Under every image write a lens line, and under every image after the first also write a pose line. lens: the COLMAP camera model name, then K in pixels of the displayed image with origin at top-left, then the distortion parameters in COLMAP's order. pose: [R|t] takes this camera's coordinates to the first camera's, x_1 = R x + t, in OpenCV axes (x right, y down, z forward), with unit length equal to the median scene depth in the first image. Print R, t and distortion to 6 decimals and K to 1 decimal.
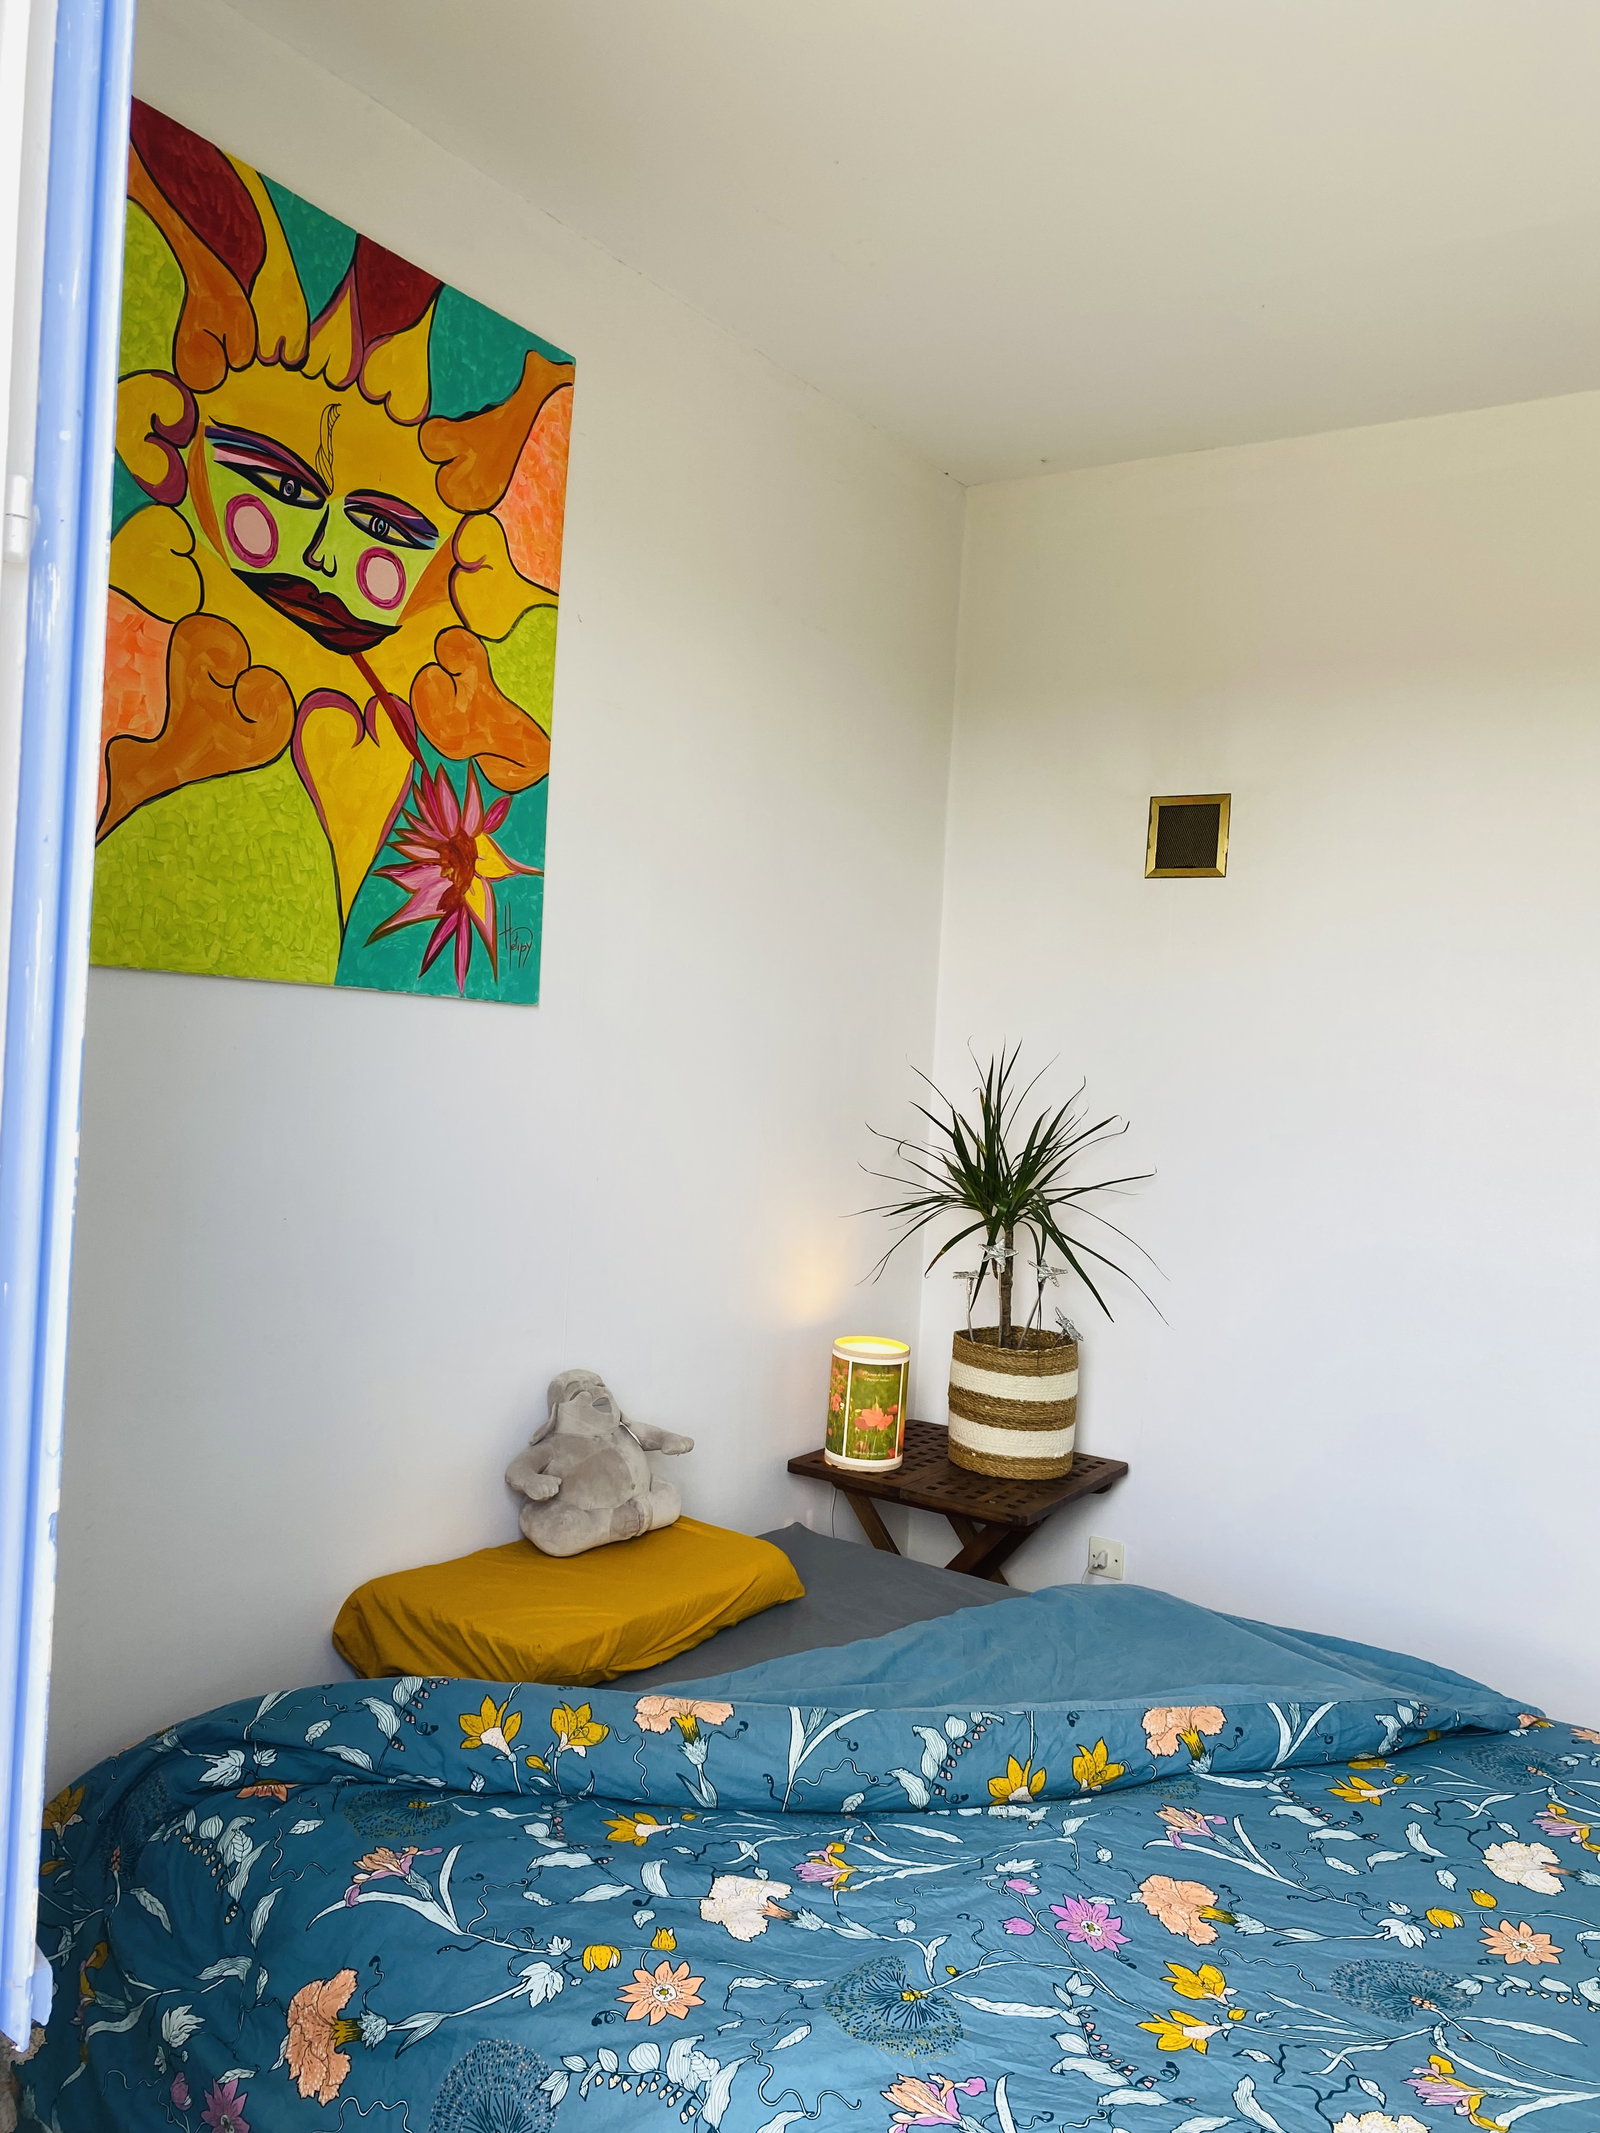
lens RADIAL K [[1595.9, 0, 800.0], [0, 1595.9, 1066.5], [0, 0, 1]] dist [-0.016558, -0.002843]
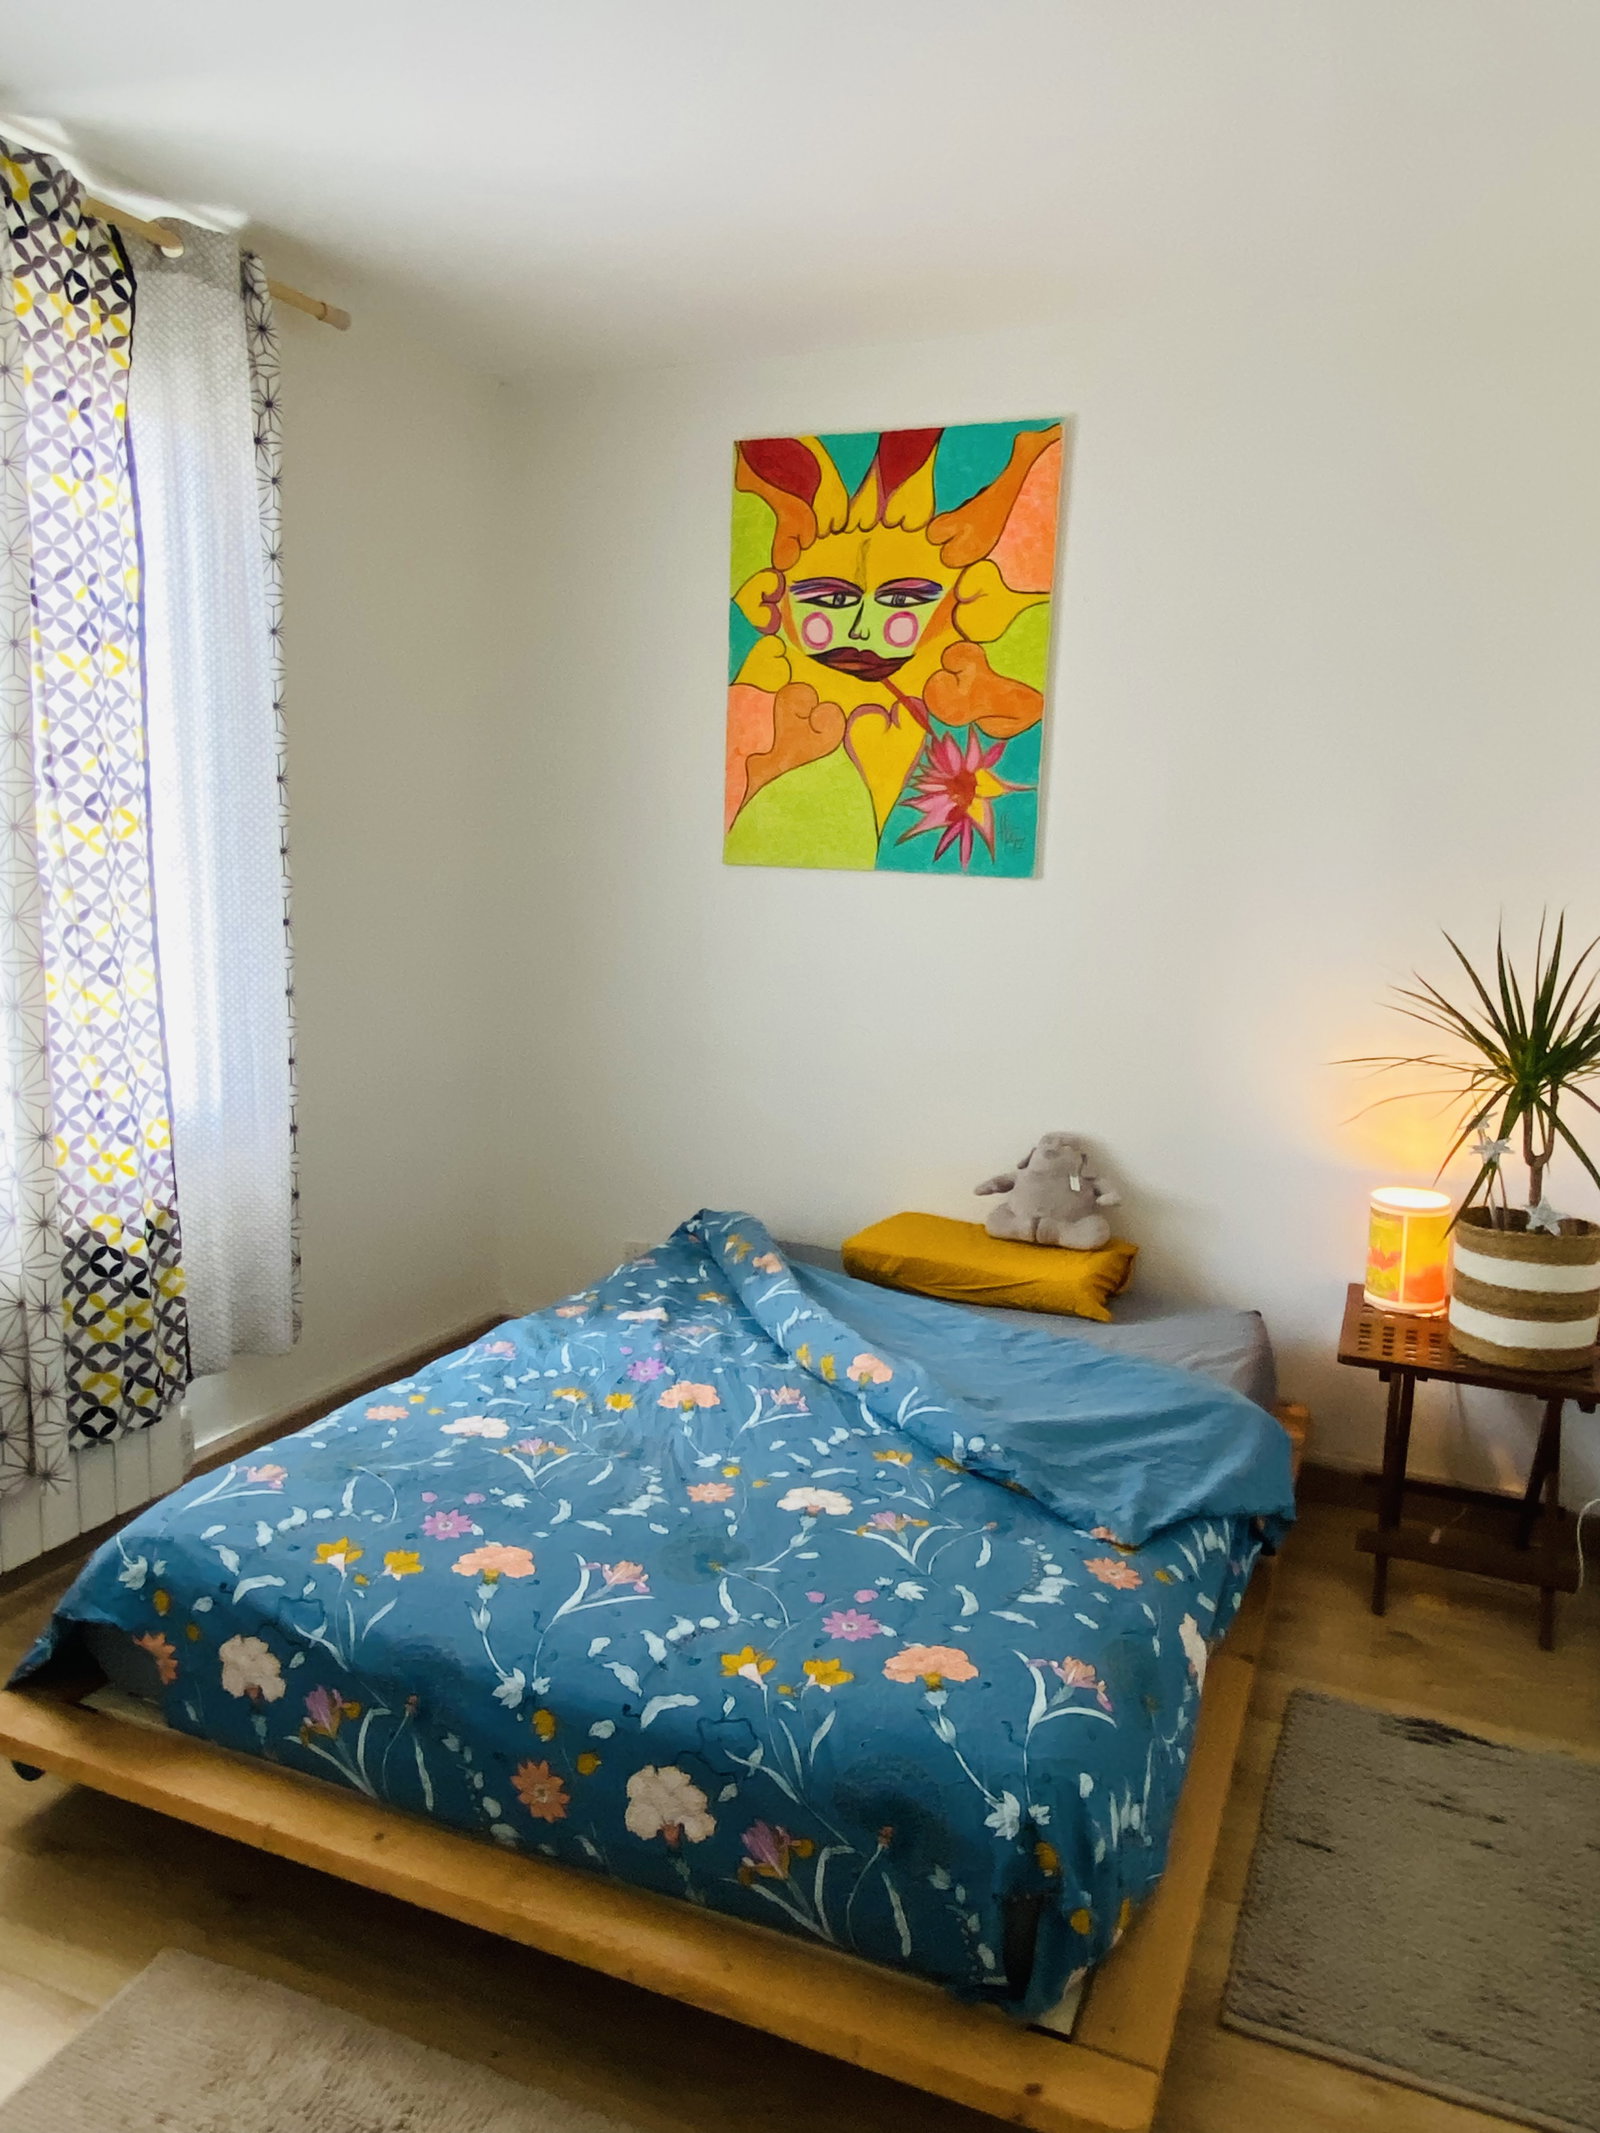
lens RADIAL K [[1442.6, 0, 800.0], [0, 1442.6, 1066.5], [0, 0, 1]] dist [-0.000379, -0.000207]
pose [[0.207642, 0.109054, -0.972107, 1.283786], [-0.023336, 0.994036, 0.106530, -0.001776], [0.977926, 0.000565, 0.208949, 0.572384]]
